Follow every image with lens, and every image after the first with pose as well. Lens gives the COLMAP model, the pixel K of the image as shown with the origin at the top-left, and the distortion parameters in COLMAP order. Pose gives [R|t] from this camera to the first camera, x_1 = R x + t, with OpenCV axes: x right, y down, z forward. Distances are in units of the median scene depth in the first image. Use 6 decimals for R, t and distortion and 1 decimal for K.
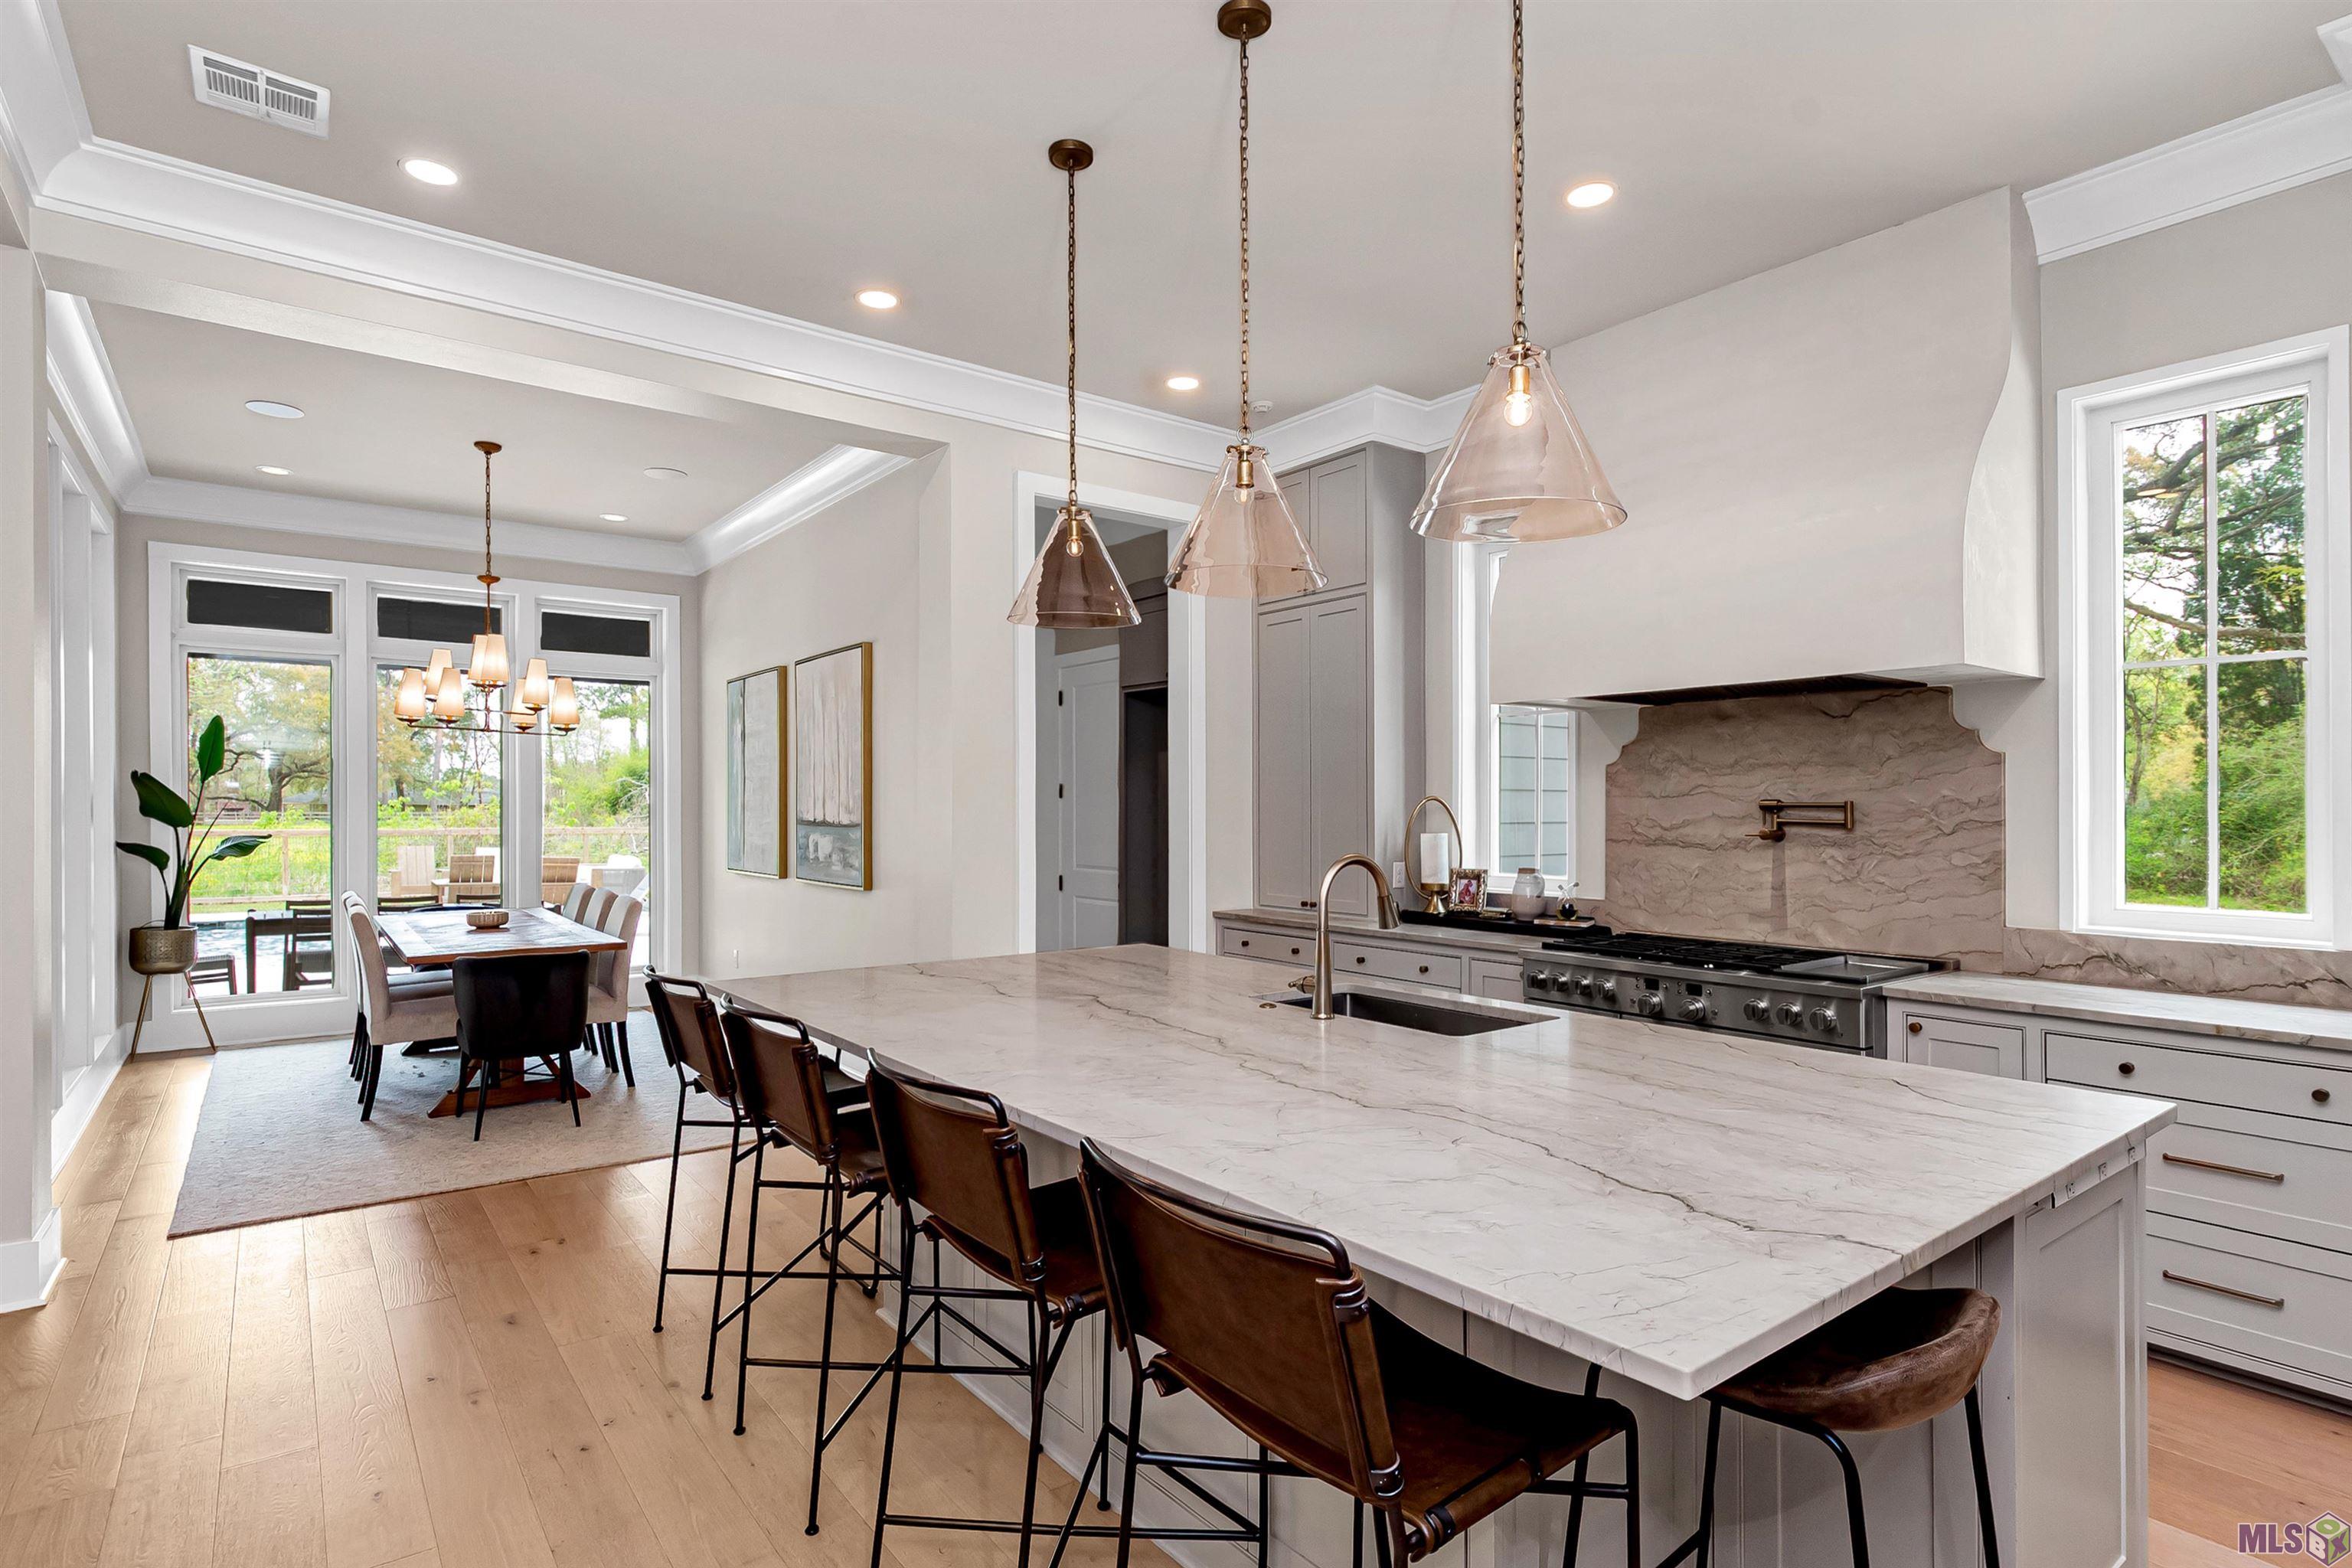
lens RADIAL K [[1188.9, 0, 1176.0], [0, 1188.9, 784.0], [0, 0, 1]] dist [-0.004437, -0.000658]
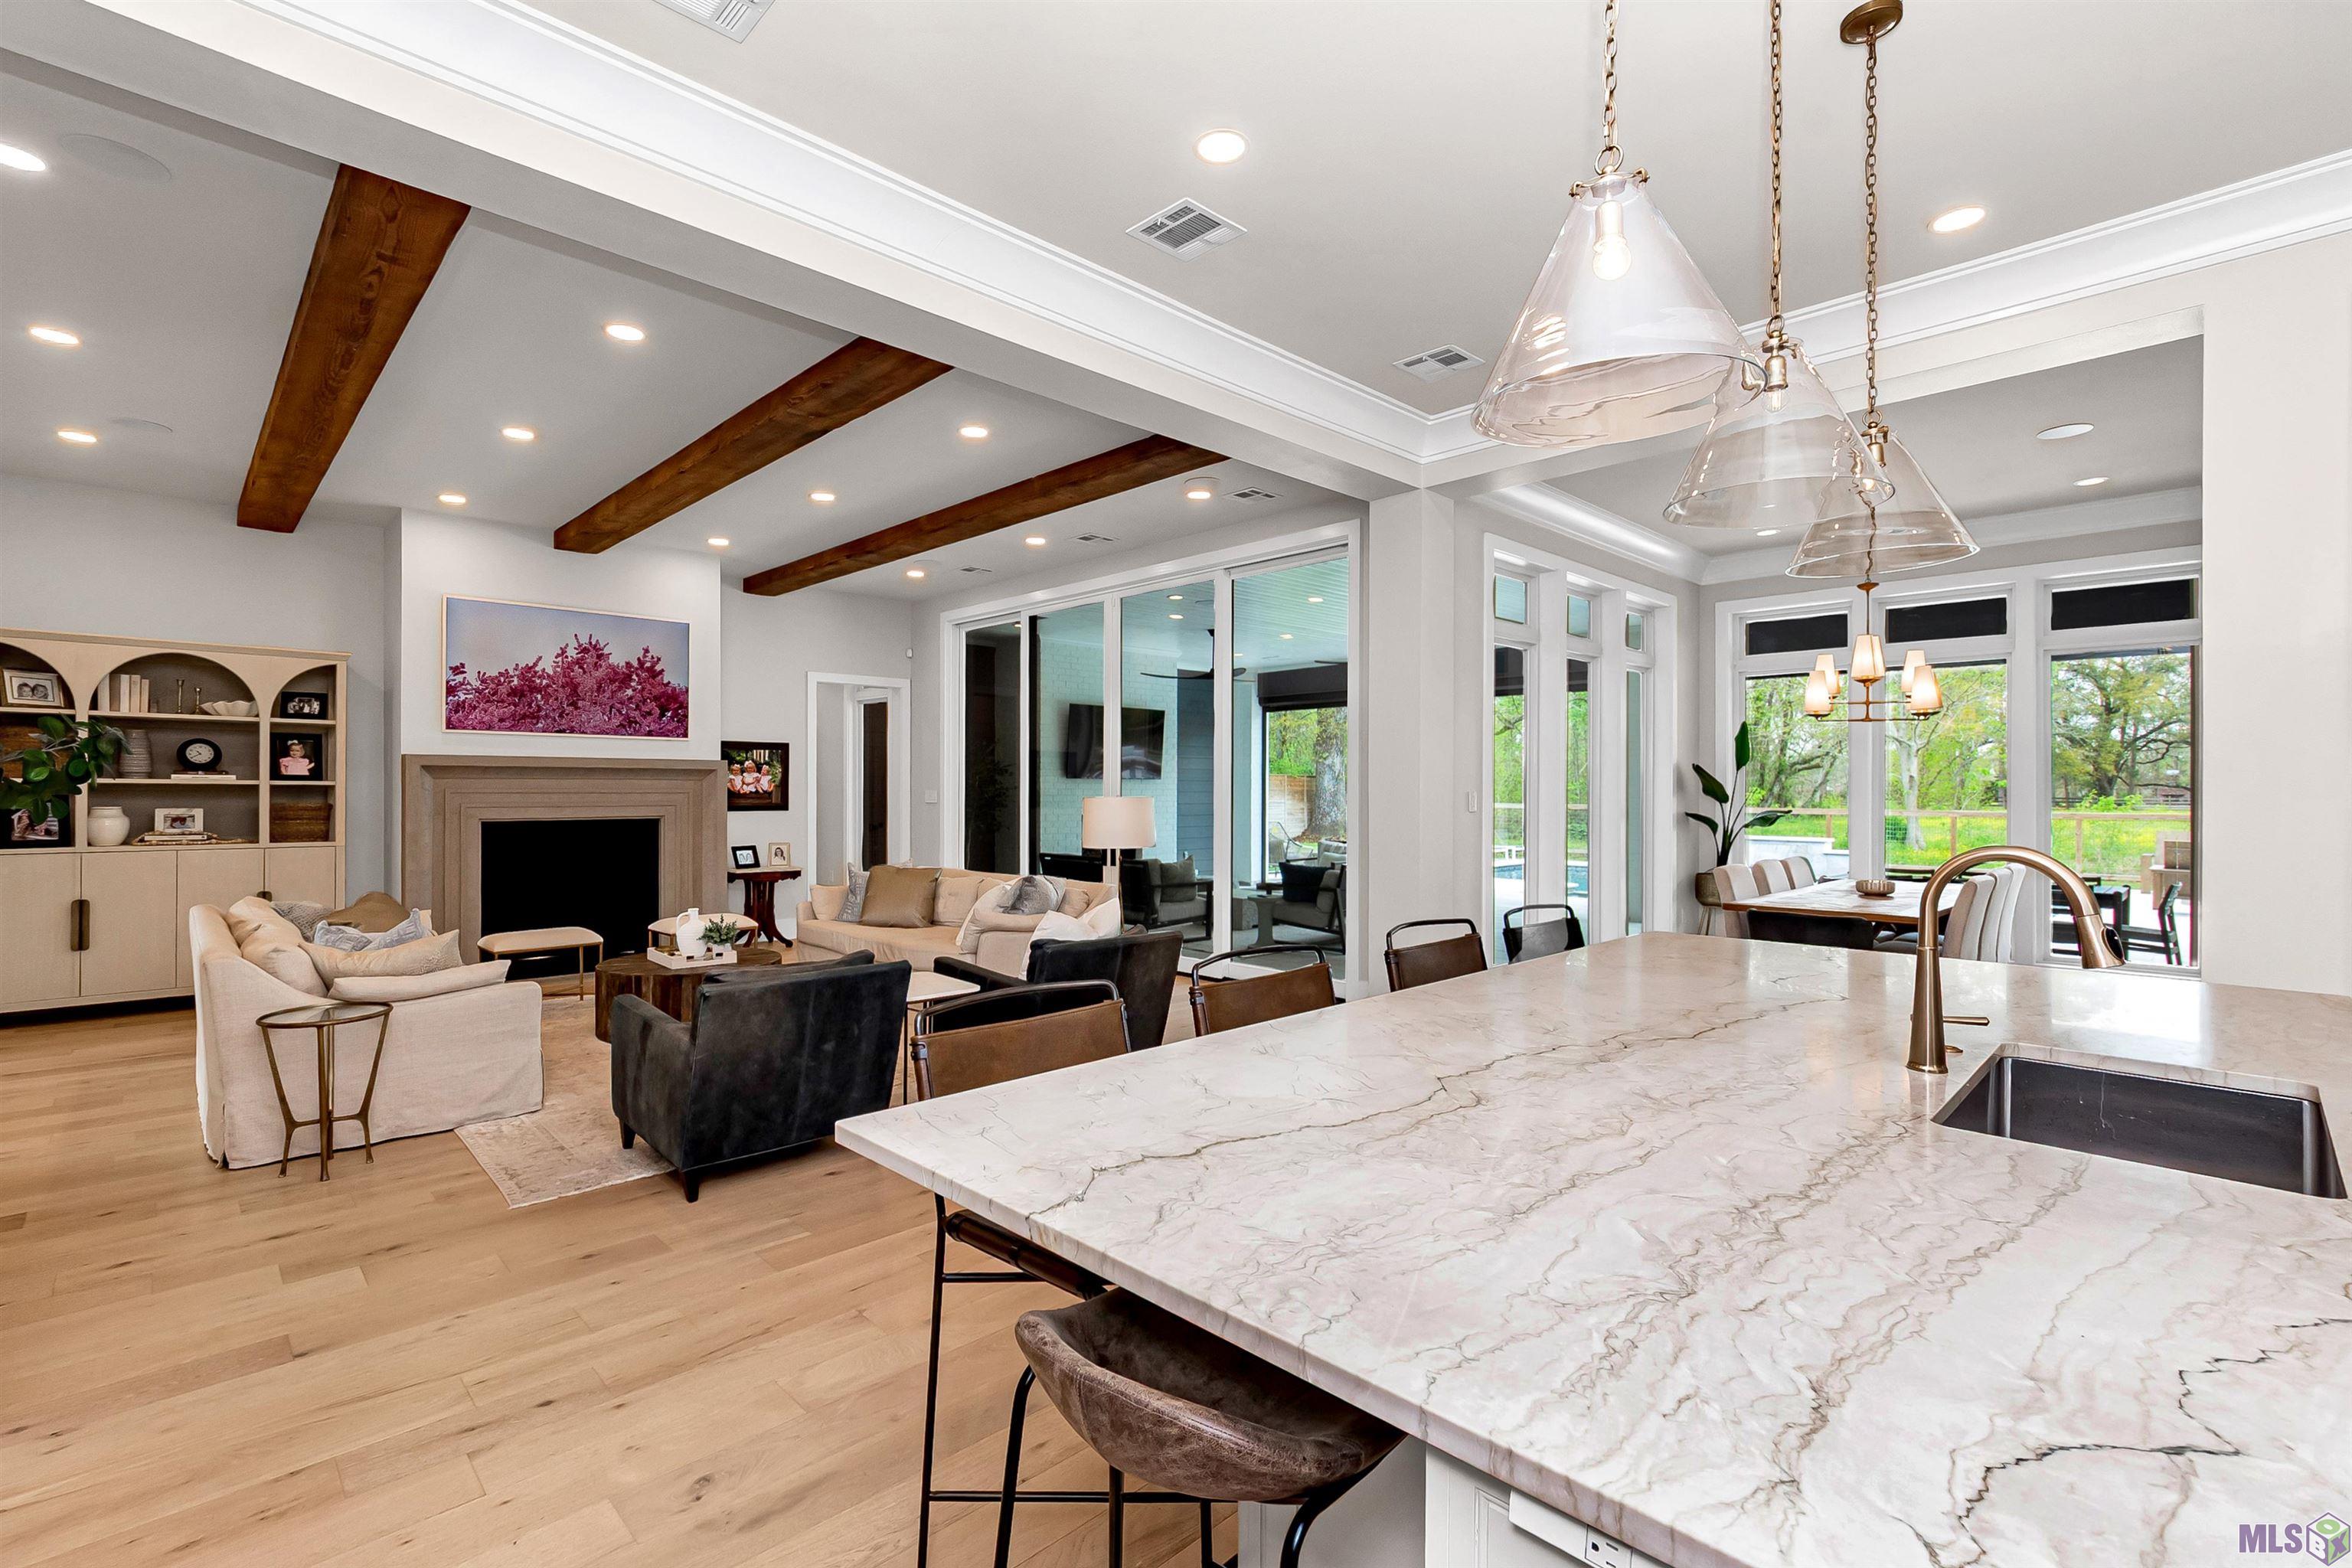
lens RADIAL K [[1043.9, 0, 1176.0], [0, 1043.9, 784.0], [0, 0, 1]] dist [0.000152, -0.000080]
pose [[0.125546, -0.007736, -0.992058, 0.979642], [0.018085, 0.999821, -0.005508, 0.026543], [0.991923, -0.017250, 0.125664, 0.663223]]
